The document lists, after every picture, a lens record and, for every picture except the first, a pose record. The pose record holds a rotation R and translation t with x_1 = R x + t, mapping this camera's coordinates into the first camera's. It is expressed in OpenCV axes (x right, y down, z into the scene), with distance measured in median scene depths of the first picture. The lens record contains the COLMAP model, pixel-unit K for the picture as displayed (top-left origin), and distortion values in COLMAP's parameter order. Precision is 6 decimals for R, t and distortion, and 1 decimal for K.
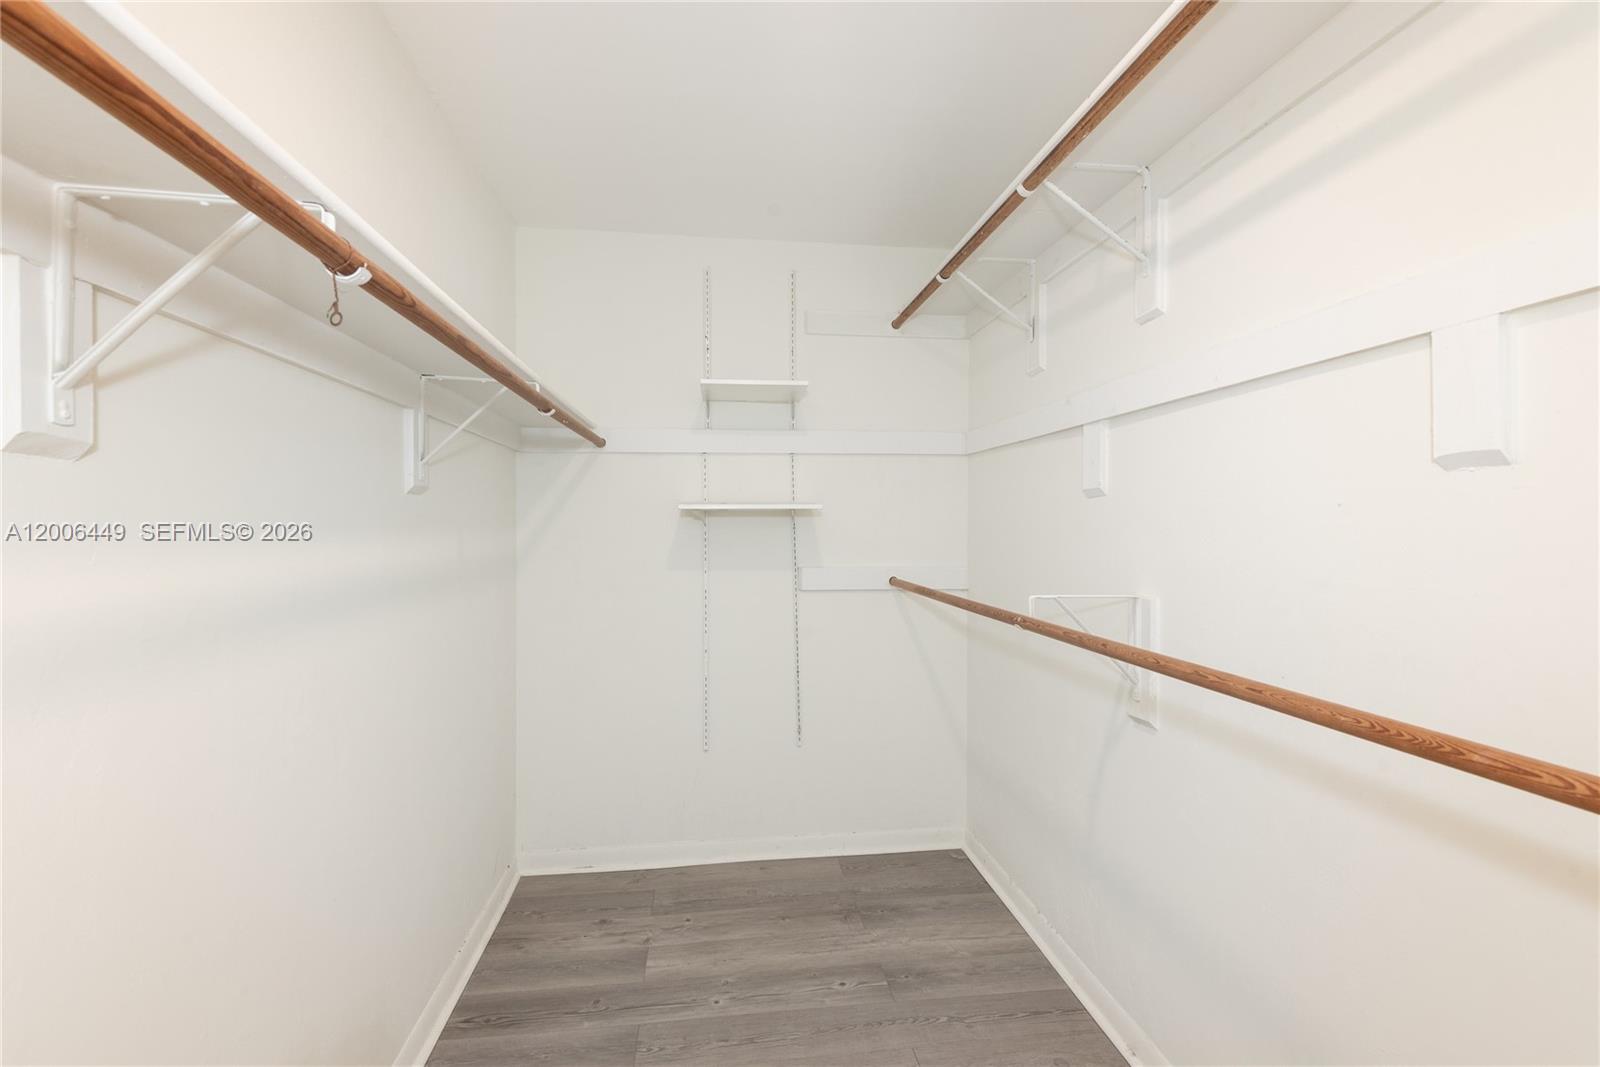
lens RADIAL K [[771.3, 0, 802.8], [0, 771.3, 529.4], [0, 0, 1]] dist [0.000100, -0.000014]
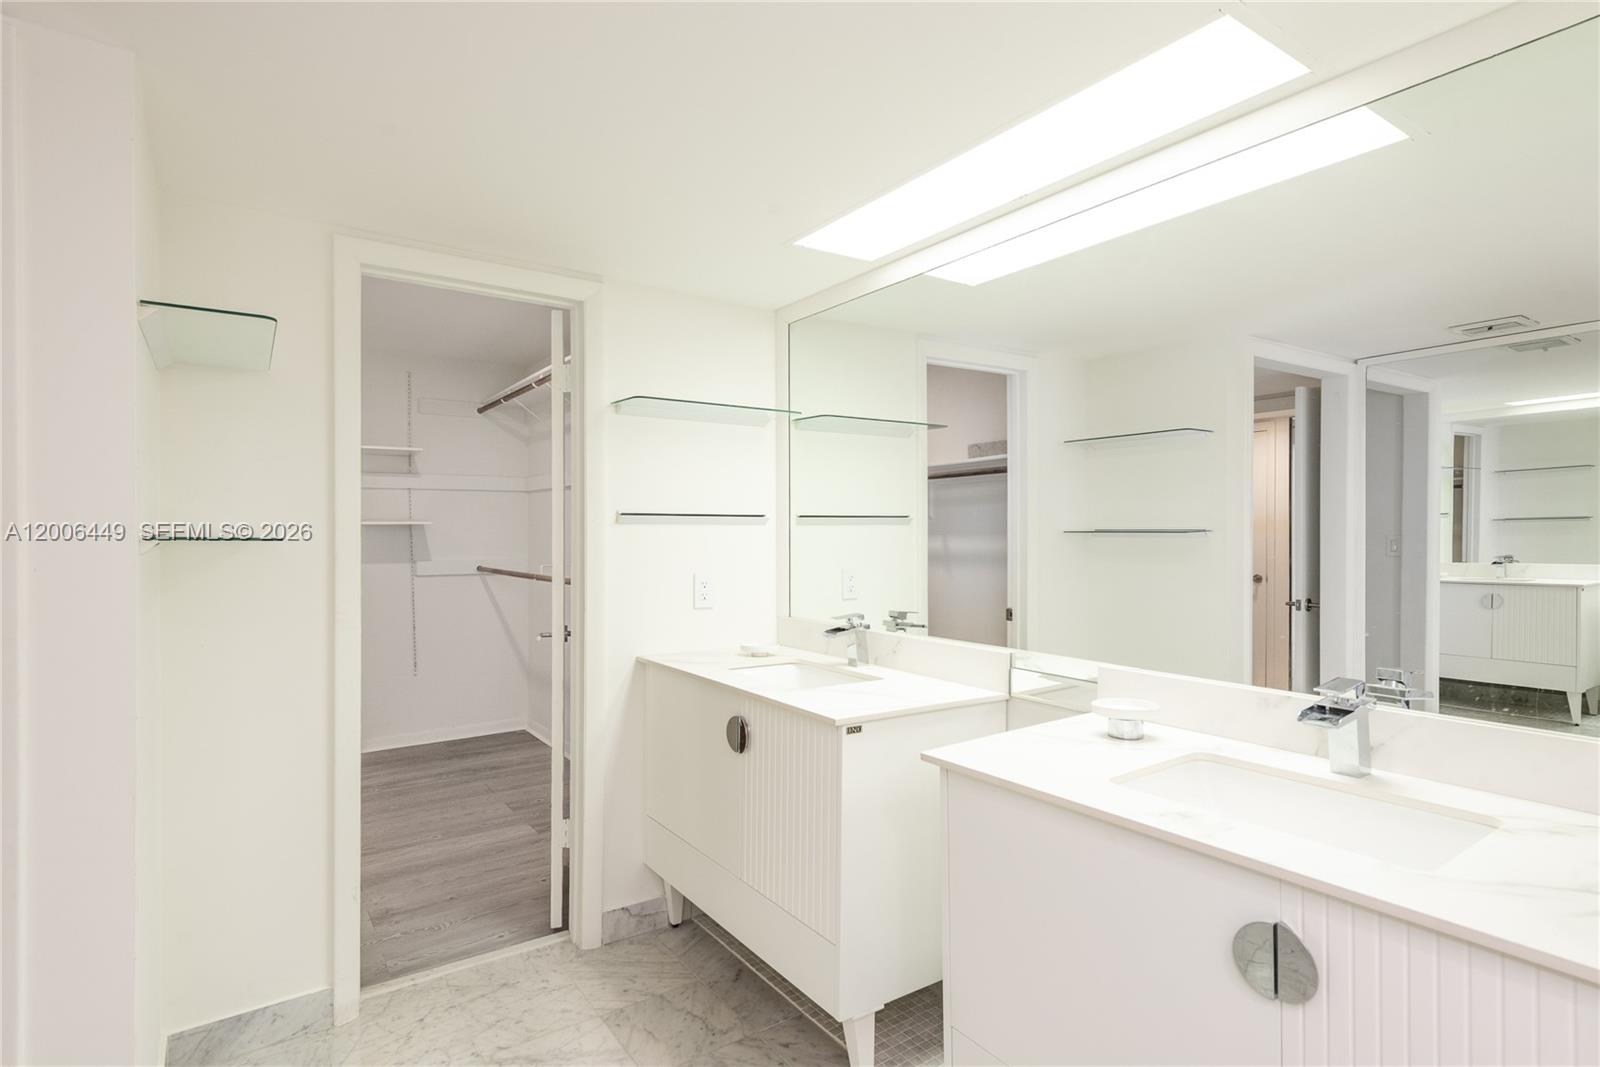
lens RADIAL K [[838.2, 0, 806.8], [0, 838.2, 536.9], [0, 0, 1]] dist [0.022750, 0.000071]
pose [[0.894231, -0.005956, 0.447565, -0.059103], [0.009568, 0.999937, -0.005810, 0.017336], [-0.447503, 0.009478, 0.894232, -0.900225]]
